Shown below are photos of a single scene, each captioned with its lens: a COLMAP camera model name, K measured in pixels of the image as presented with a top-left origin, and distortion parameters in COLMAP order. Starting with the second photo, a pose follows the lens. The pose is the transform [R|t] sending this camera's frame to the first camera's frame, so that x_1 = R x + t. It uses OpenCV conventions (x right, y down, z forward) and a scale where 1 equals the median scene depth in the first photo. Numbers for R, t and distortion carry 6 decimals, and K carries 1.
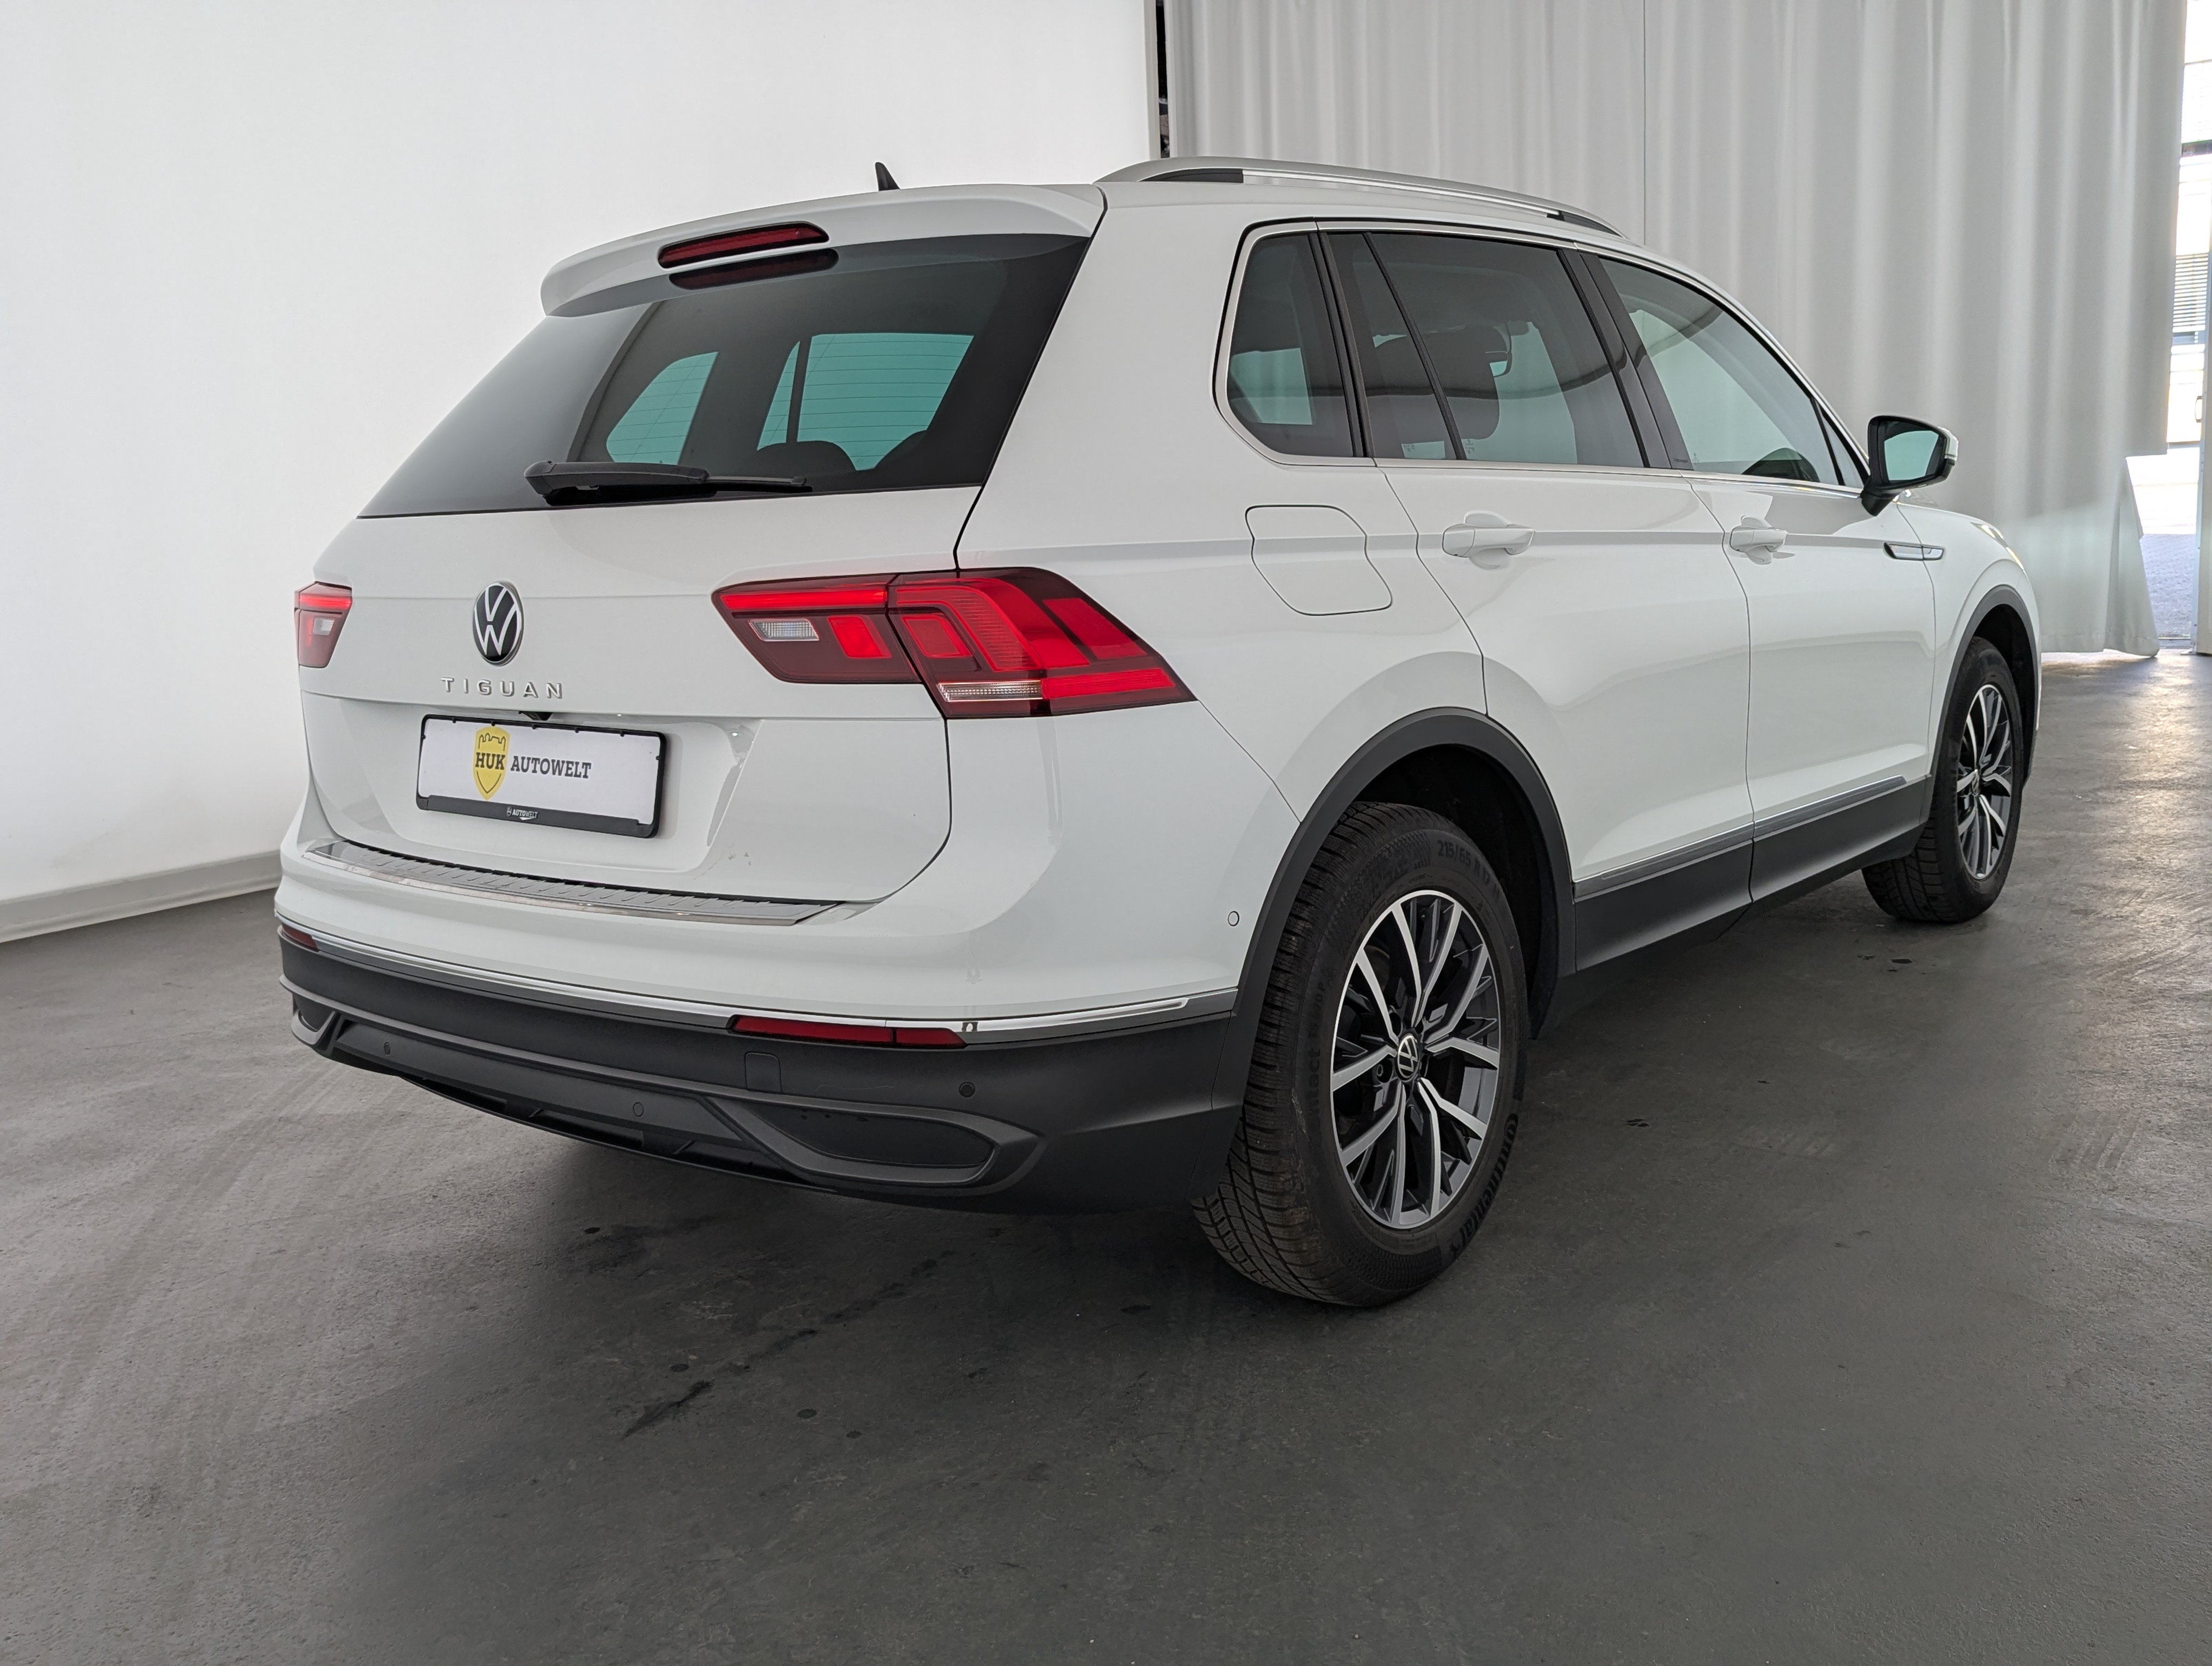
lens RADIAL K [[2010.0, 0, 1093.4], [0, 2010.0, 829.0], [0, 0, 1]] dist [0.030415, 0.000000]
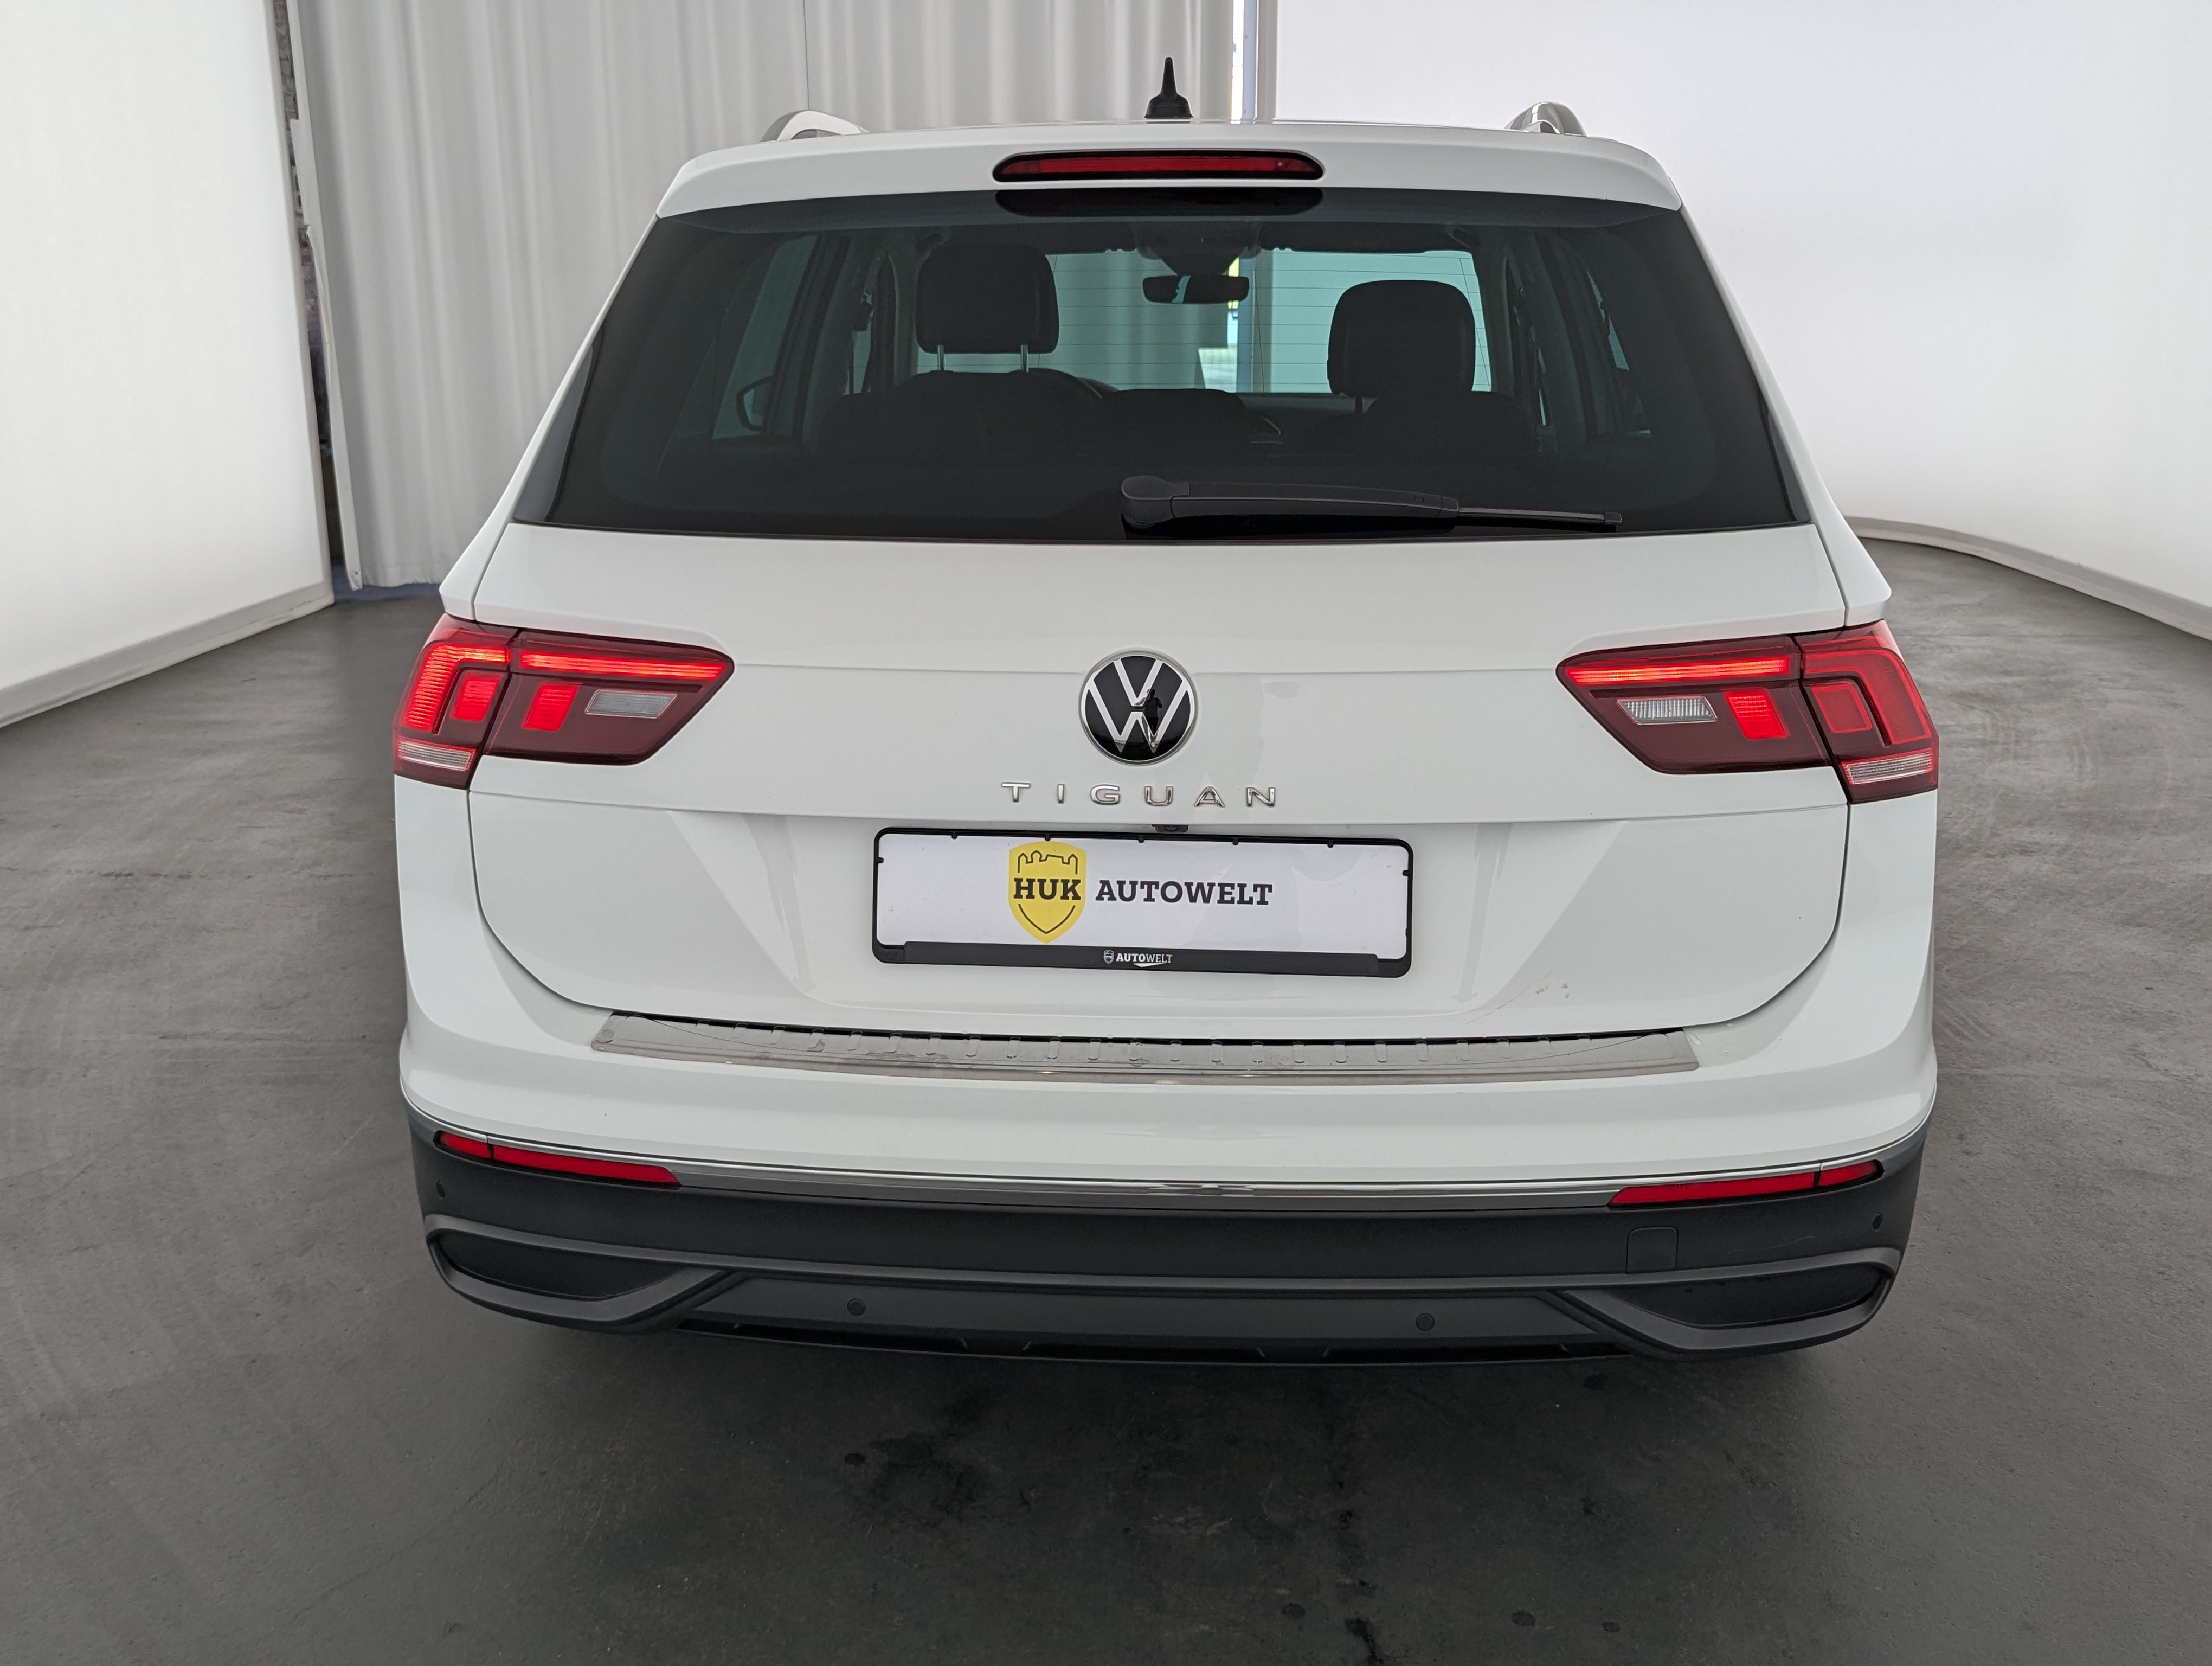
lens RADIAL K [[2010.0, 0, 1125.0], [0, 2010.0, 810.1], [0, 0, 1]] dist [0.030415, 0.000000]
pose [[0.816070, -0.105992, 0.568152, -0.721683], [0.064088, 0.993573, 0.093302, -0.134694], [-0.574389, -0.039729, 0.817618, 0.420268]]
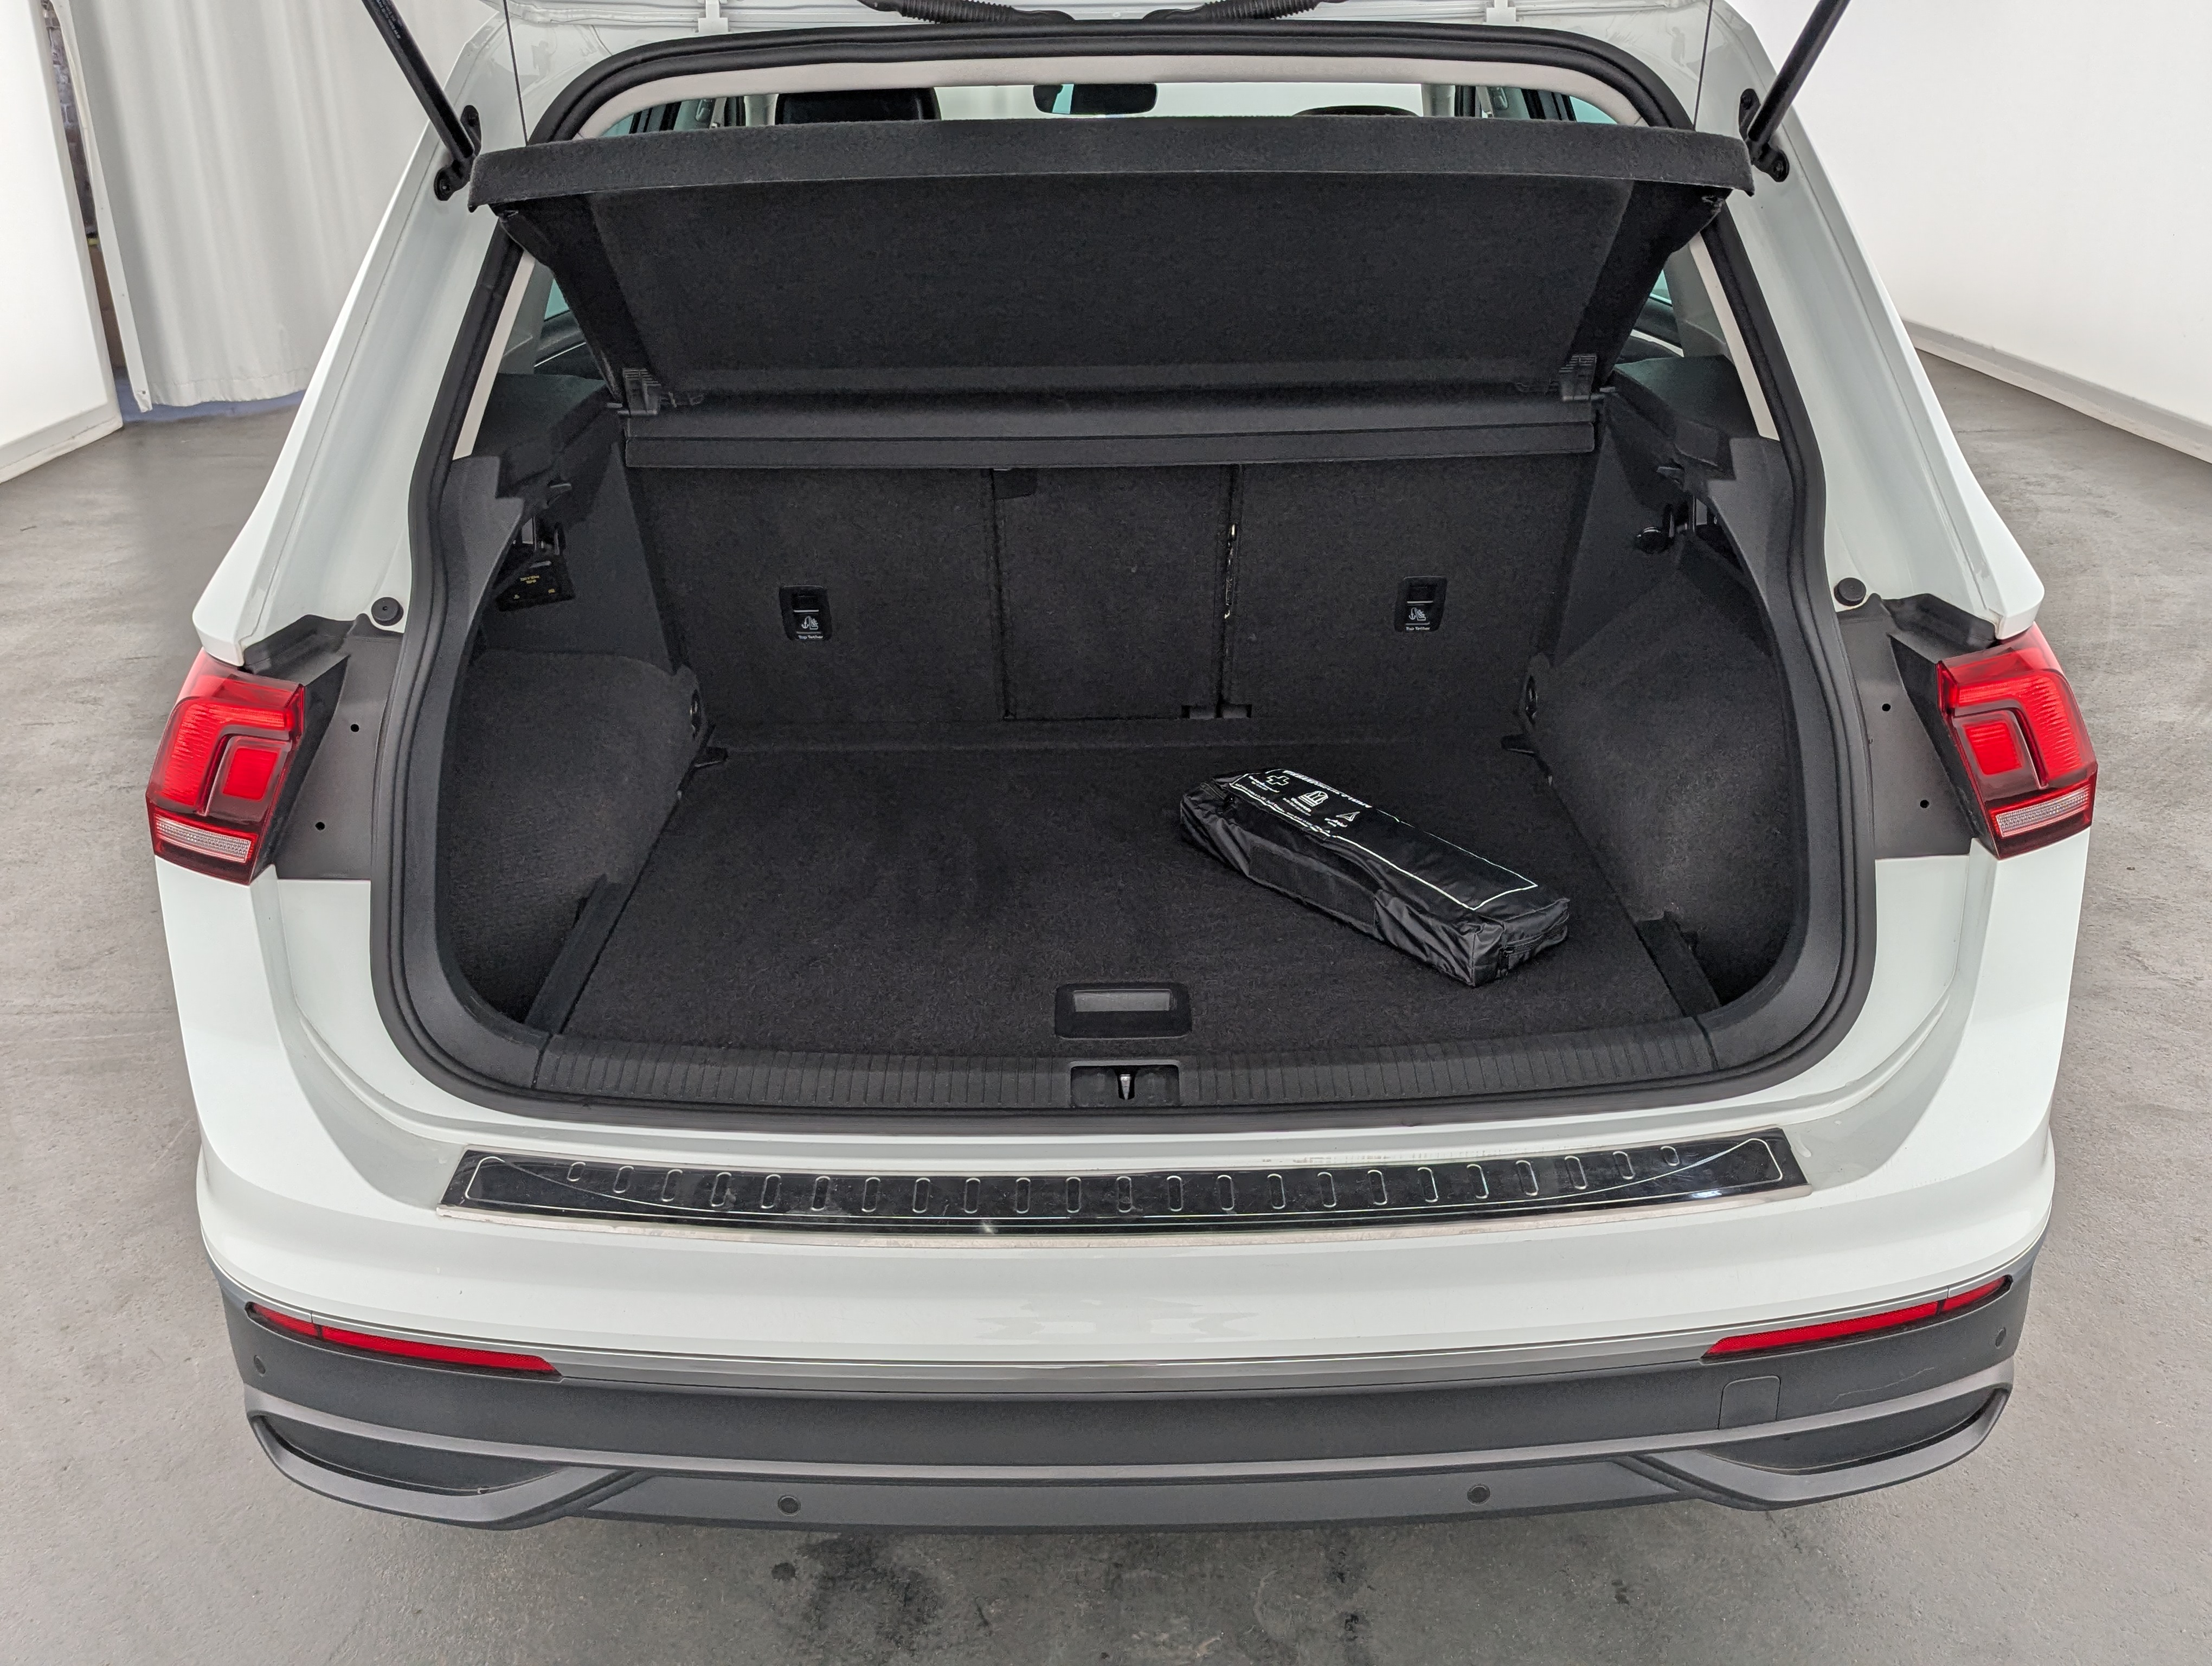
lens RADIAL K [[2010.0, 0, 1113.0], [0, 2010.0, 847.9], [0, 0, 1]] dist [0.030415, 0.000000]
pose [[0.775285, -0.208379, 0.596248, -0.643635], [0.083112, 0.969459, 0.230742, -0.217166], [-0.626119, -0.129335, 0.768926, 0.578348]]
